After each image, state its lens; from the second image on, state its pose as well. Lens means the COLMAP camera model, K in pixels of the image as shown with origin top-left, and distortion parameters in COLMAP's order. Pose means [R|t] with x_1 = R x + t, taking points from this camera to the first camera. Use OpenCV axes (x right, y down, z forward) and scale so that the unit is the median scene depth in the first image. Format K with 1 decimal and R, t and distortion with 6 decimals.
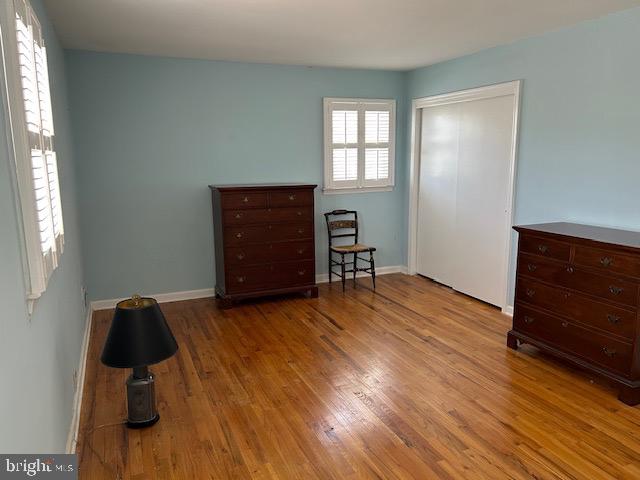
lens RADIAL K [[482.1, 0, 316.8], [0, 482.1, 244.6], [0, 0, 1]] dist [0.057717, -0.066277]
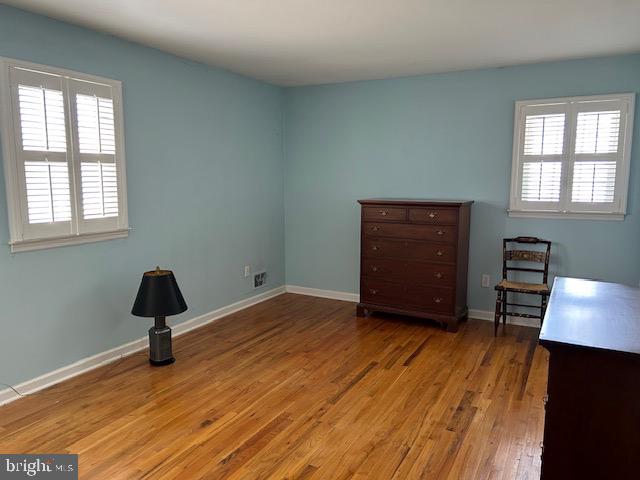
lens RADIAL K [[486.3, 0, 320.0], [0, 486.3, 240.0], [0, 0, 1]] dist [0.058376, -0.066269]
pose [[0.622797, 0.119523, -0.773200, 0.516165], [-0.151757, 0.987948, 0.030482, -0.044679], [0.767524, 0.098354, 0.633430, 0.242614]]
